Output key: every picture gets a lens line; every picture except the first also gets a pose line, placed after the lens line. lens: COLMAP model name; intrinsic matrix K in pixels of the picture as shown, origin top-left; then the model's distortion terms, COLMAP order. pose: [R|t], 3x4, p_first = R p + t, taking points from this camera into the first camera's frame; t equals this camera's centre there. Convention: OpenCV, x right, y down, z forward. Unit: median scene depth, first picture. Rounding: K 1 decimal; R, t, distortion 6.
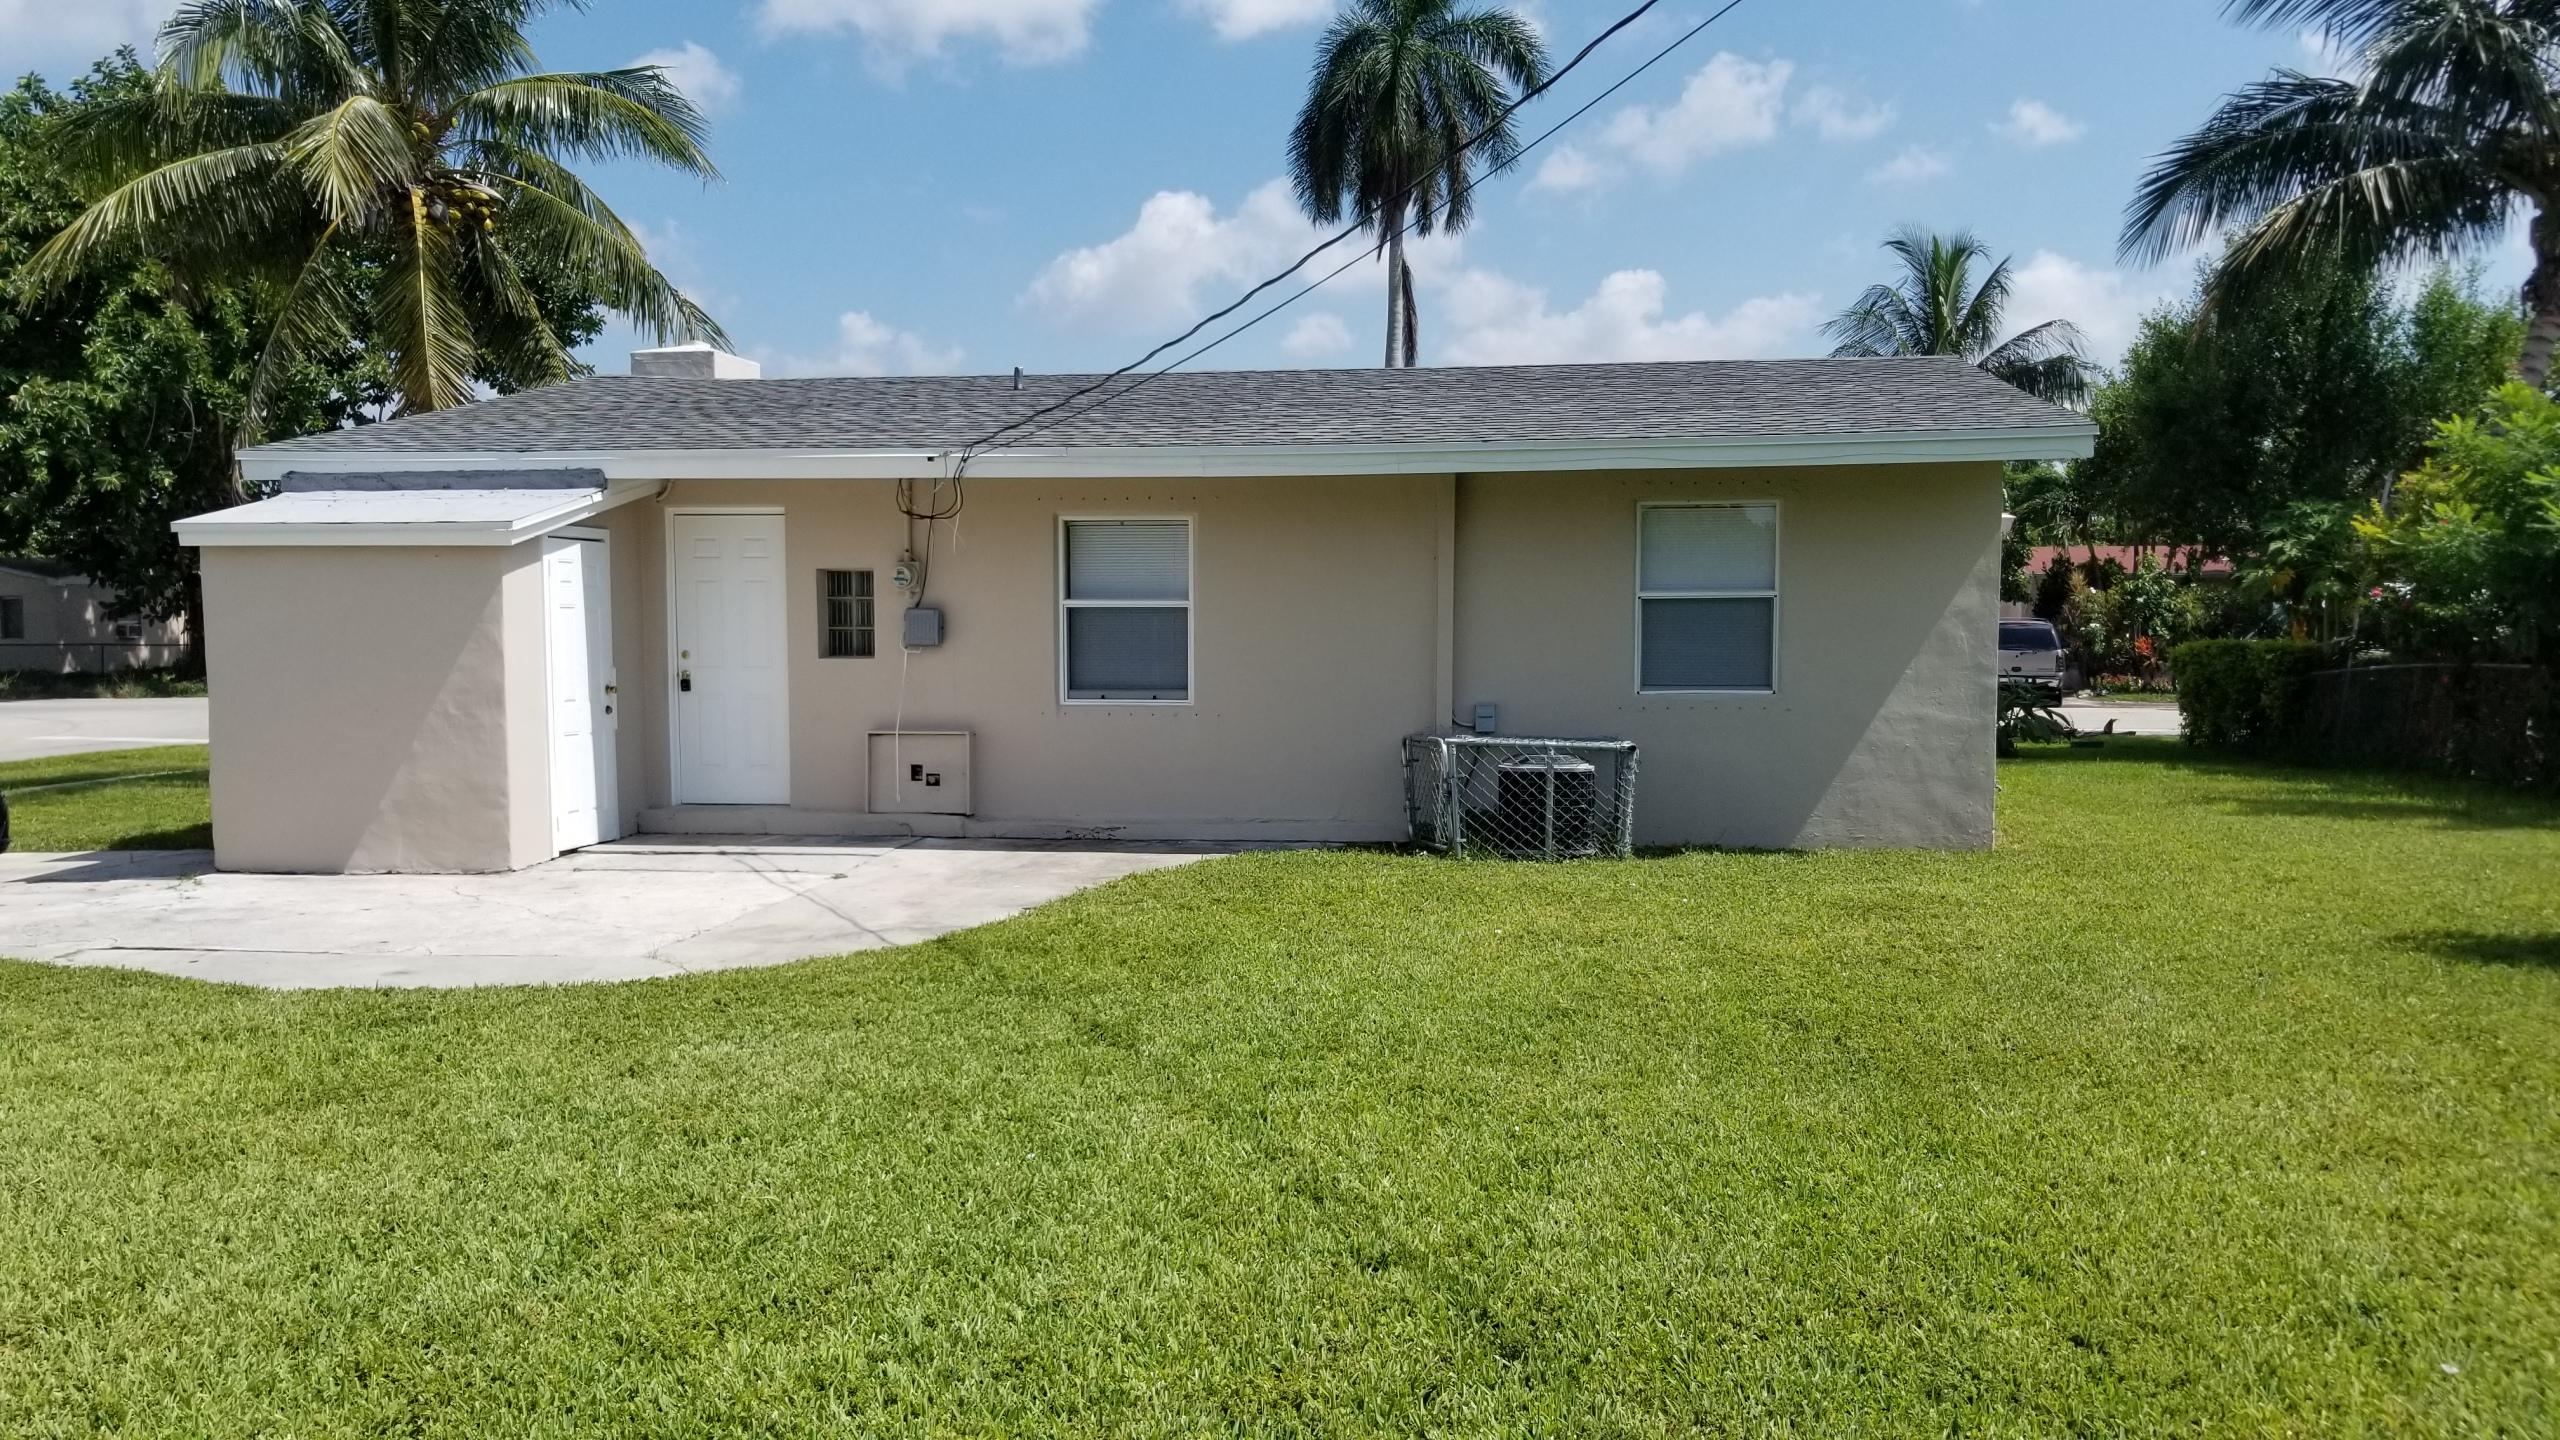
lens RADIAL K [[2035.5, 0, 1274.9], [0, 2035.5, 727.0], [0, 0, 1]] dist [0.021610, -0.012858]
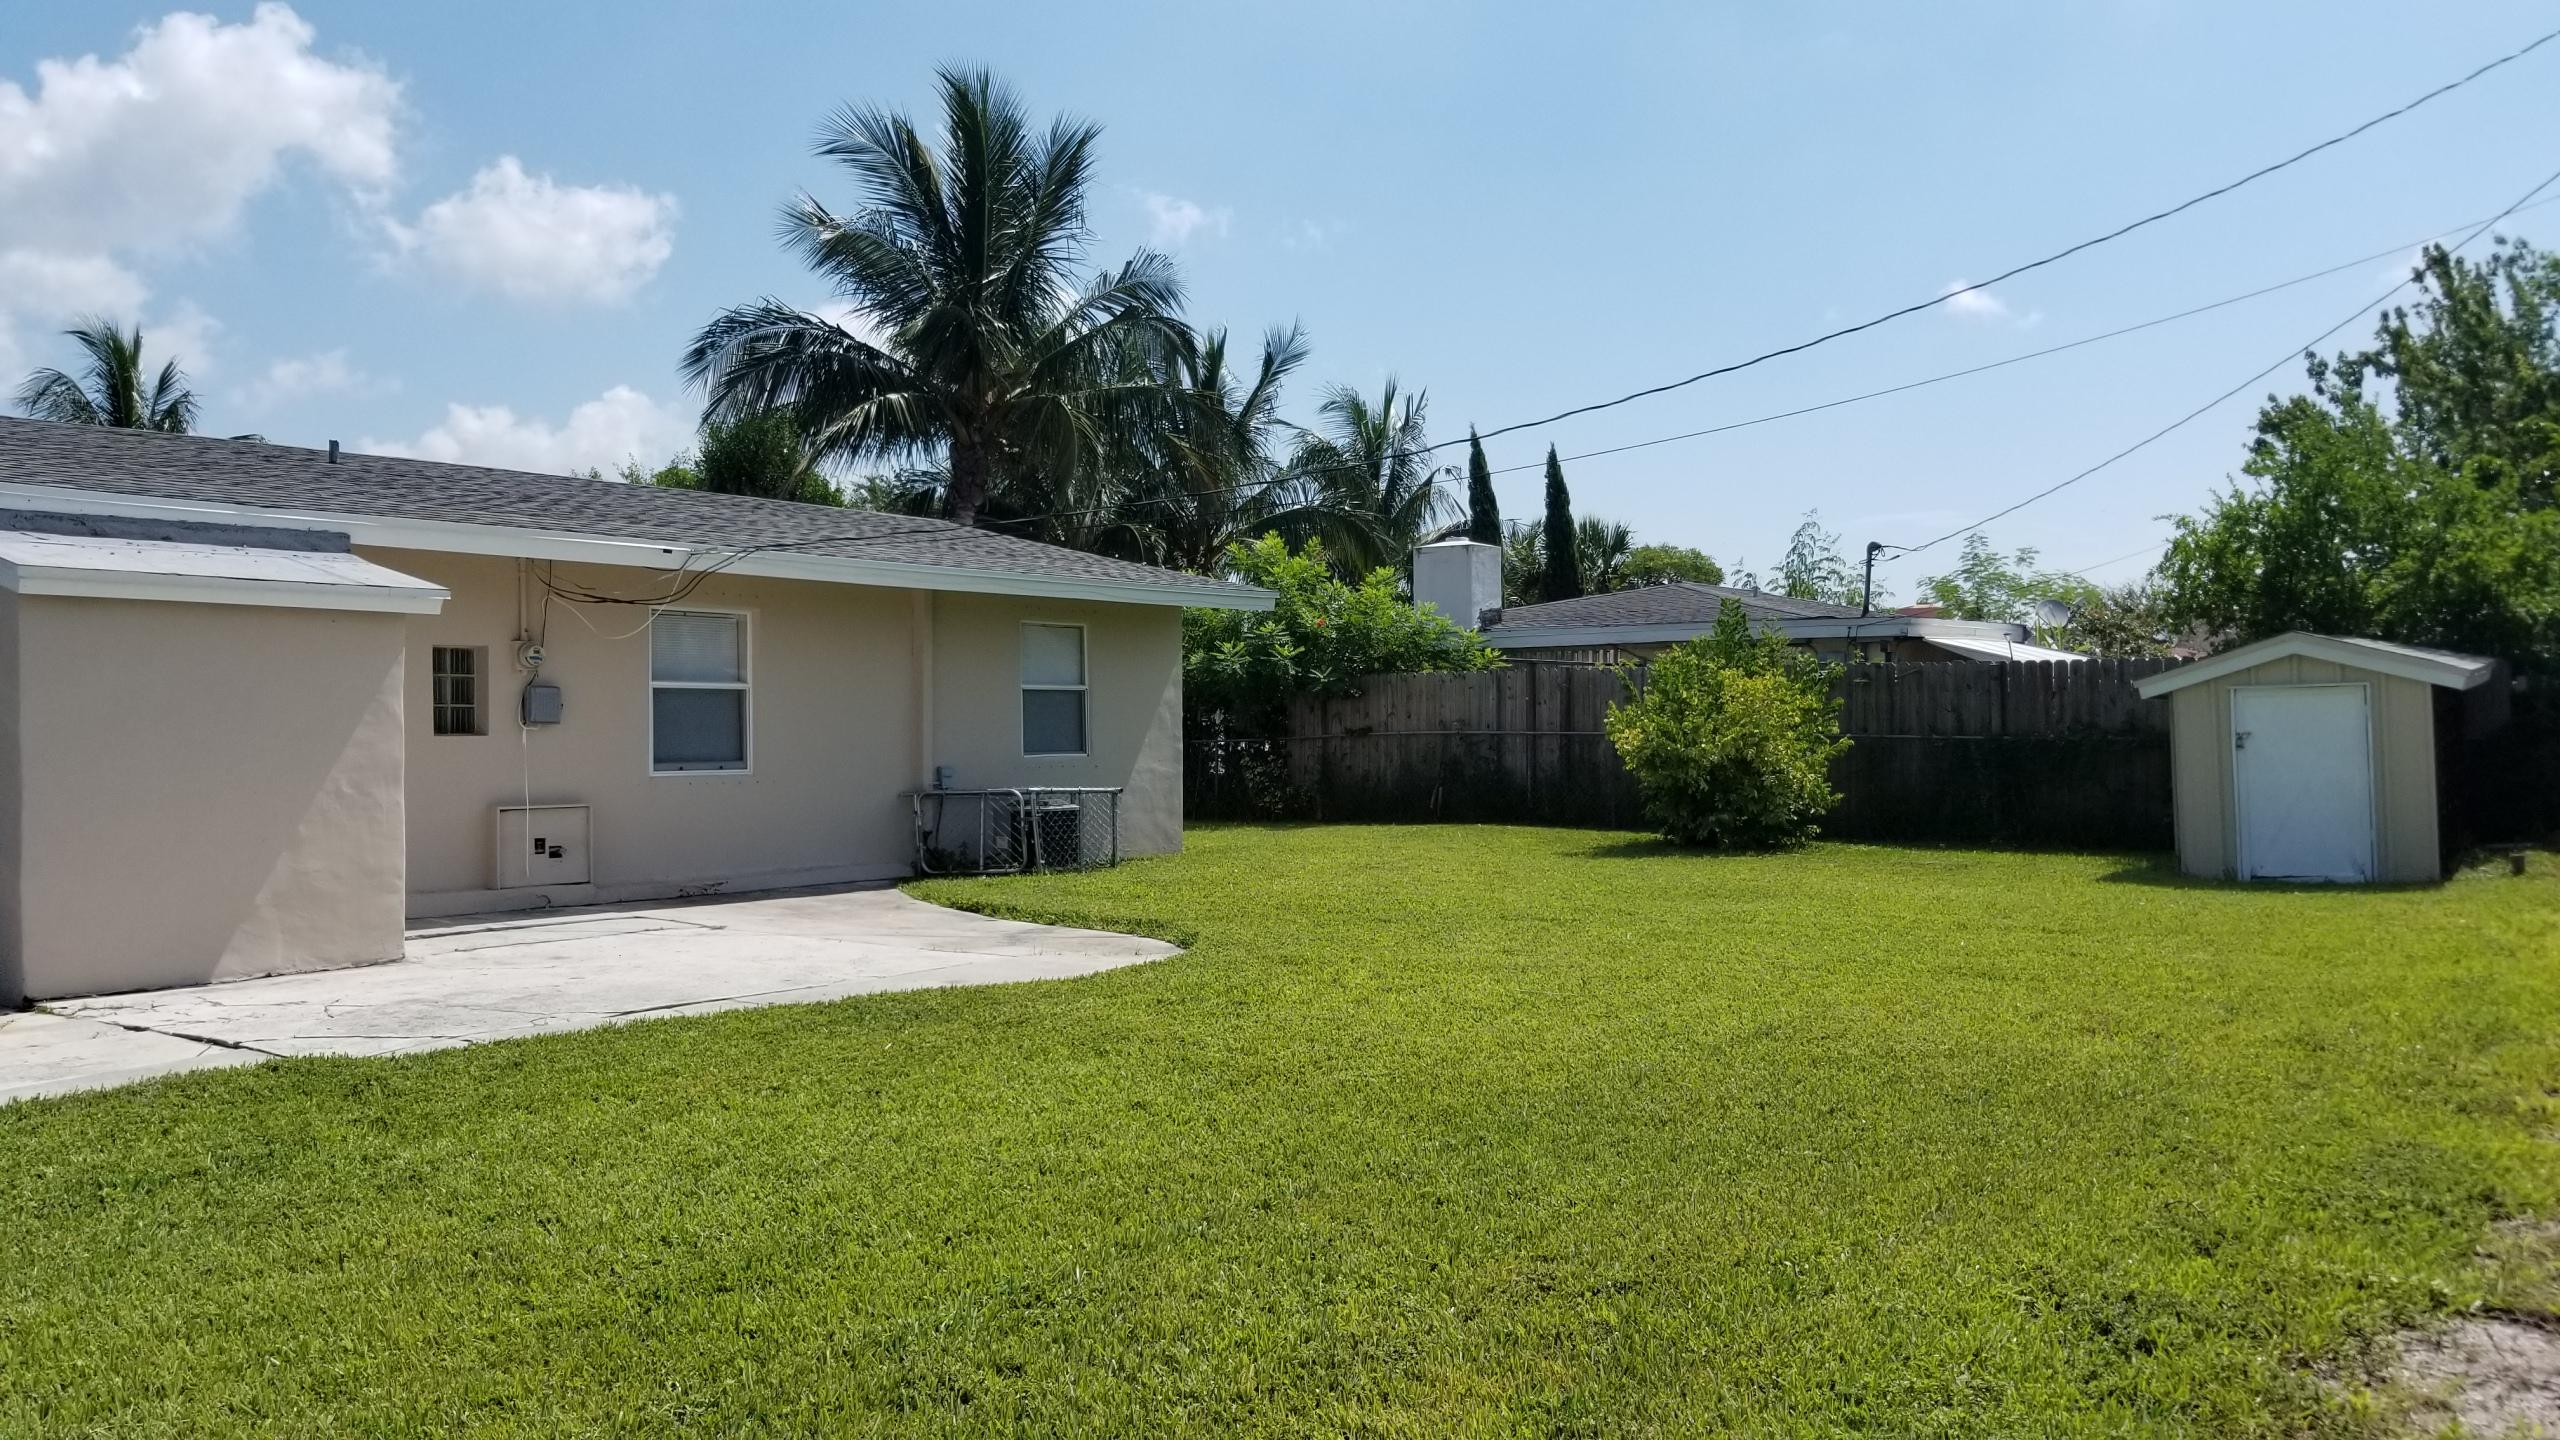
lens RADIAL K [[2035.5, 0, 1271.0], [0, 2035.5, 717.5], [0, 0, 1]] dist [0.021610, -0.012858]
pose [[0.490524, 0.003447, 0.871421, -0.907213], [0.048847, 0.998311, -0.031445, 0.008252], [-0.870057, 0.057991, 0.489528, 0.168704]]
